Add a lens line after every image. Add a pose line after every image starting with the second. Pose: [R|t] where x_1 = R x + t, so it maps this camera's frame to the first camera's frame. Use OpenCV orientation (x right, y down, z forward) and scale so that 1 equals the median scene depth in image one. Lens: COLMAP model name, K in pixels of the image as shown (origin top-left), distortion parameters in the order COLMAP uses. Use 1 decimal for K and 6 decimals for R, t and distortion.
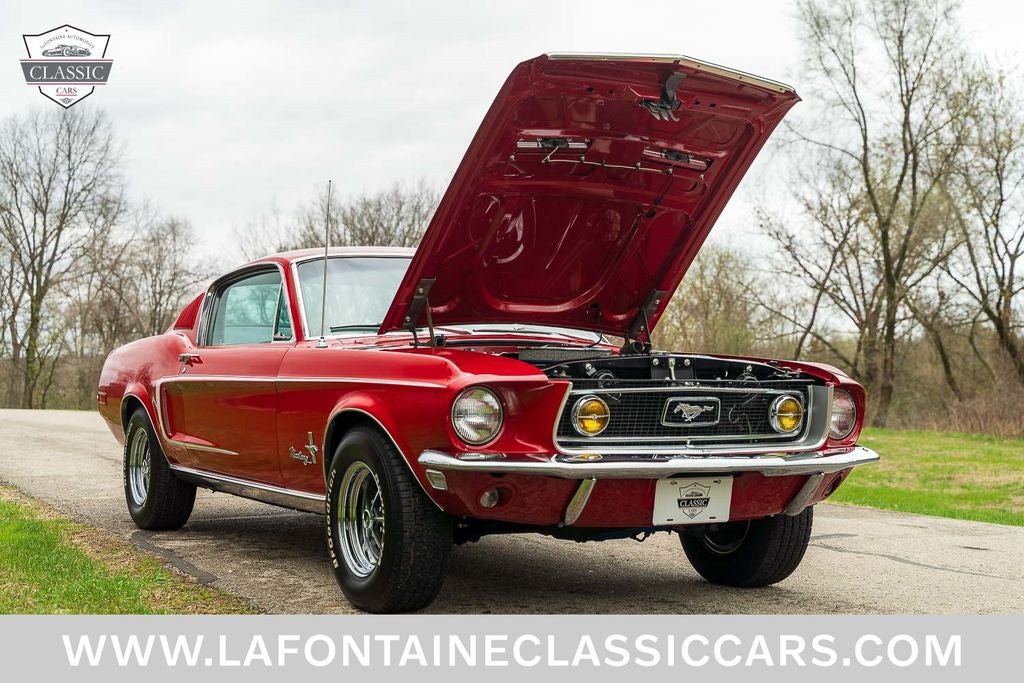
lens RADIAL K [[1425.5, 0, 512.0], [0, 1425.5, 341.5], [0, 0, 1]] dist [0.003647, -0.002385]
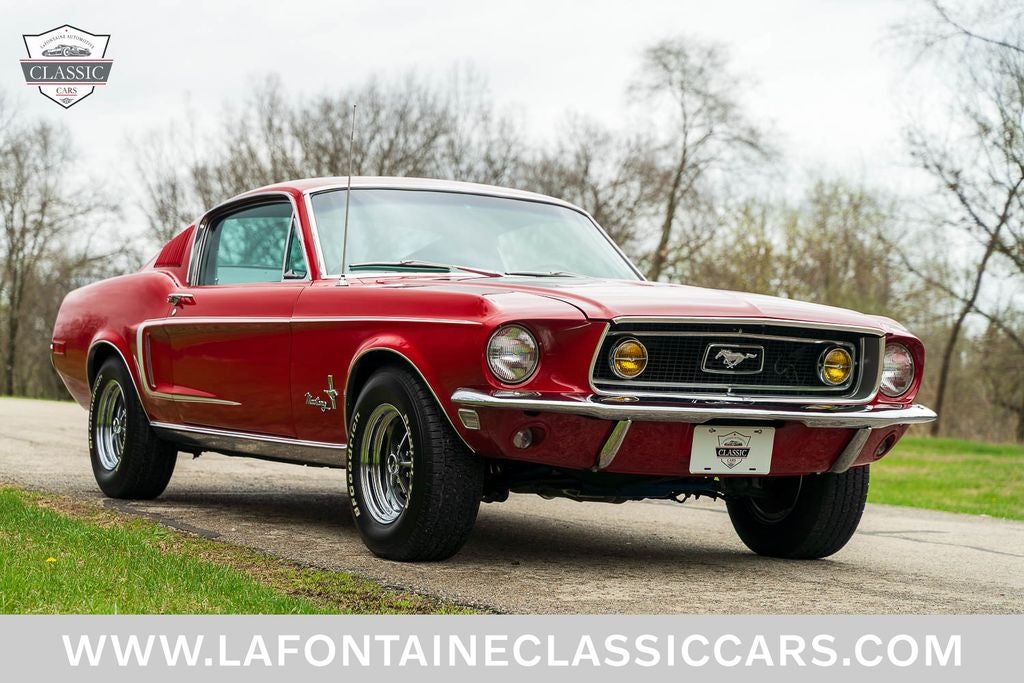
lens RADIAL K [[2120.7, 0, 512.0], [0, 2120.7, 341.5], [0, 0, 1]] dist [0.002275, -0.106214]
pose [[0.999586, 0.025972, -0.012391, -0.006076], [-0.025822, 0.999593, 0.012165, 0.022485], [0.012702, -0.011840, 0.999849, -0.408924]]
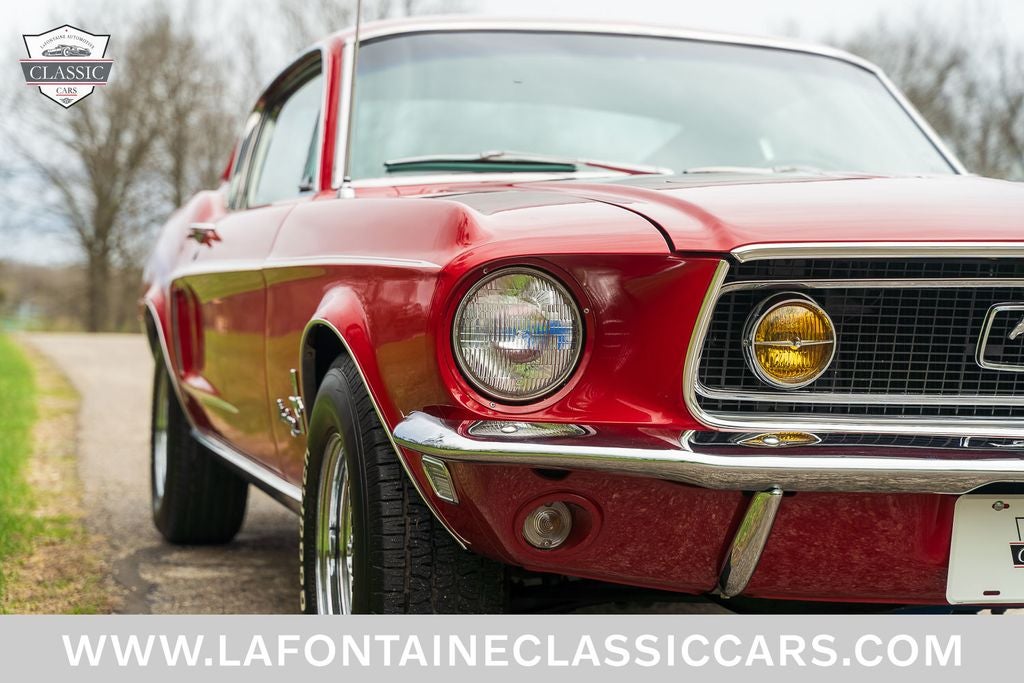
lens RADIAL K [[2120.7, 0, 512.0], [0, 2120.7, 341.5], [0, 0, 1]] dist [0.002275, -0.106214]
pose [[0.968199, 0.018546, -0.249492, 0.118452], [-0.008014, 0.999036, 0.043164, 0.023099], [0.250052, -0.039792, 0.967414, 0.333658]]
